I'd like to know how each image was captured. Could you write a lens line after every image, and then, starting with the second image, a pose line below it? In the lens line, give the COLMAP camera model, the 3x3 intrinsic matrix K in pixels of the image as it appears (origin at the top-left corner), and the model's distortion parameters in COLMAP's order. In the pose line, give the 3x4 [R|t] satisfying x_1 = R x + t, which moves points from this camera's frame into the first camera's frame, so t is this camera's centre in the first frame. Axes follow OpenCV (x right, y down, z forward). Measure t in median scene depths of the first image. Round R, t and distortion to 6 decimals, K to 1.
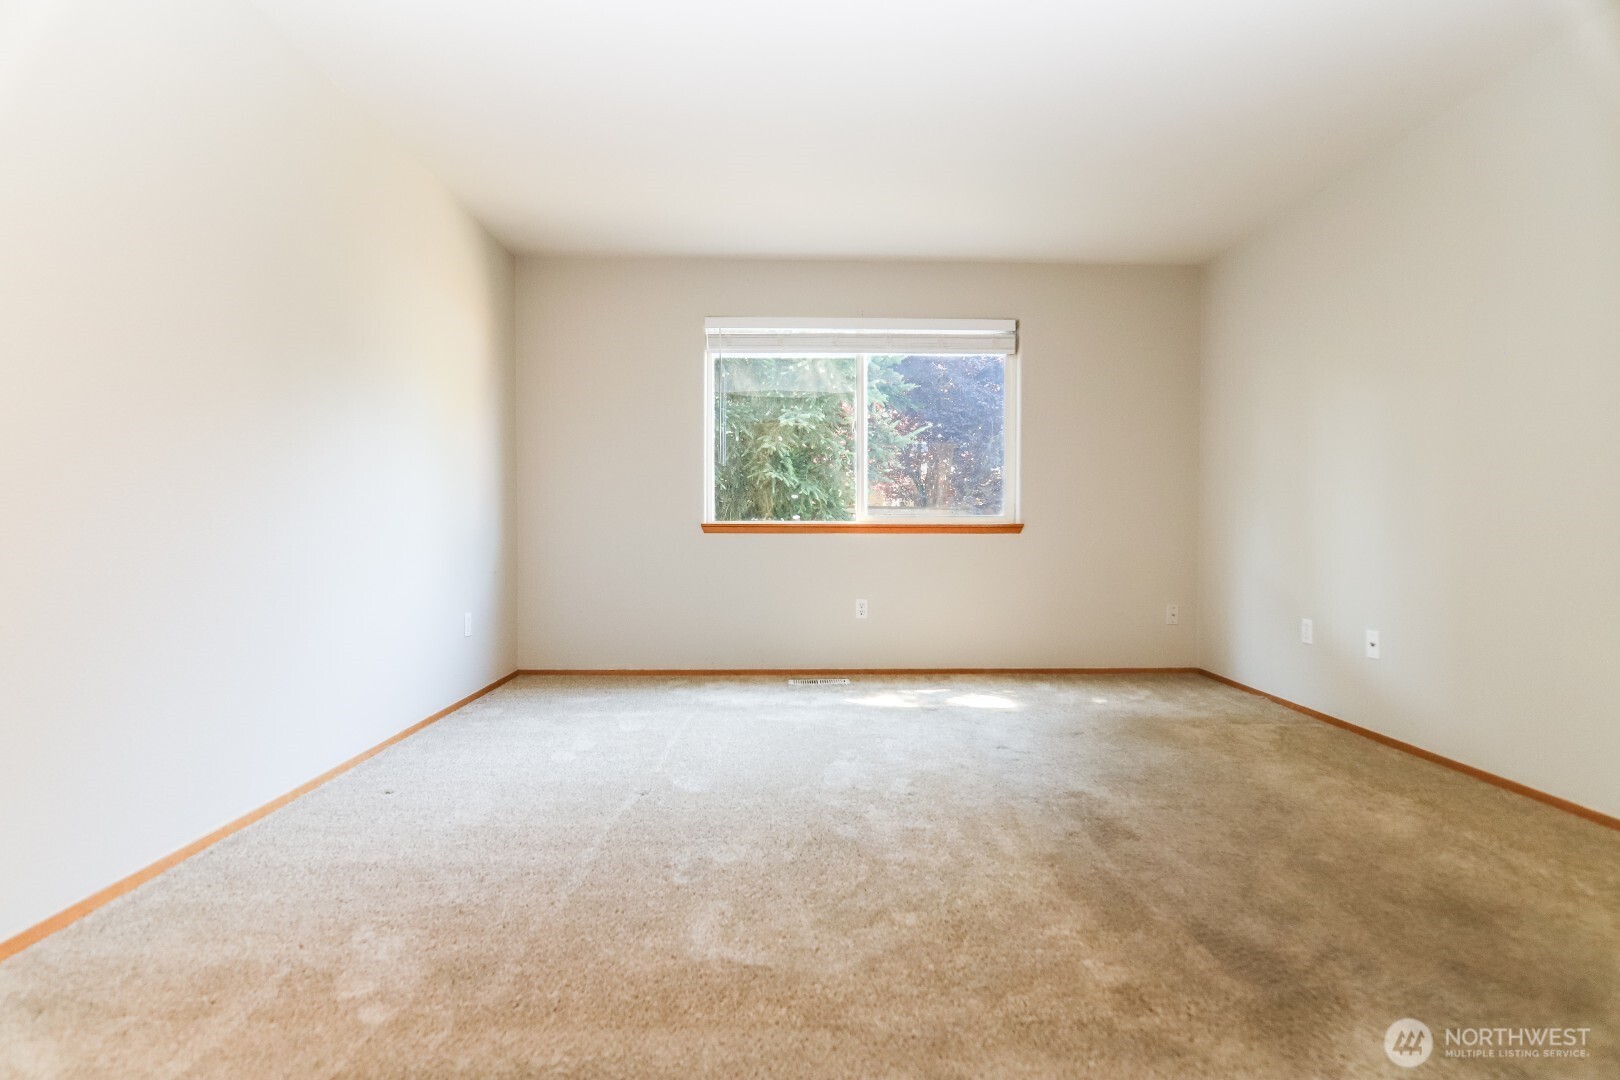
lens RADIAL K [[767.2, 0, 810.2], [0, 767.2, 533.8], [0, 0, 1]] dist [-0.013507, 0.000045]
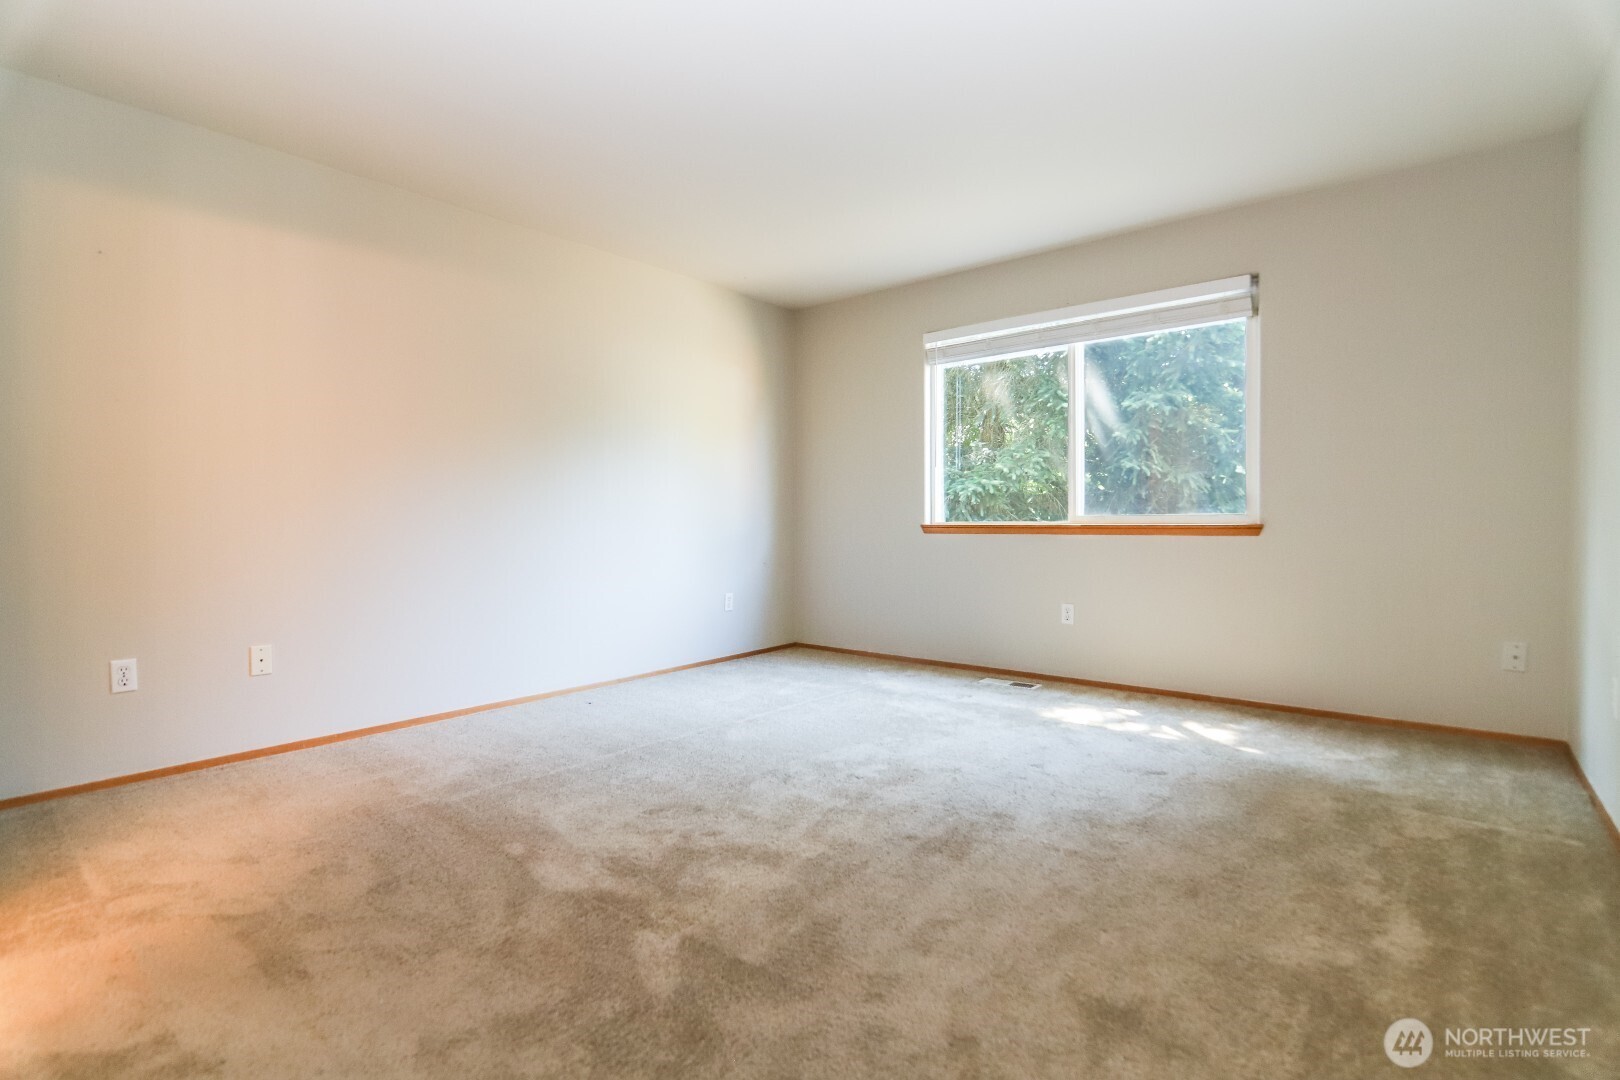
lens RADIAL K [[776.5, 0, 809.8], [0, 776.5, 536.1], [0, 0, 1]] dist [-0.012713, 0.000174]
pose [[0.744179, 0.008696, -0.667924, 0.476124], [0.001830, 0.999885, 0.015056, -0.013941], [0.667978, -0.012427, 0.744077, 0.073032]]
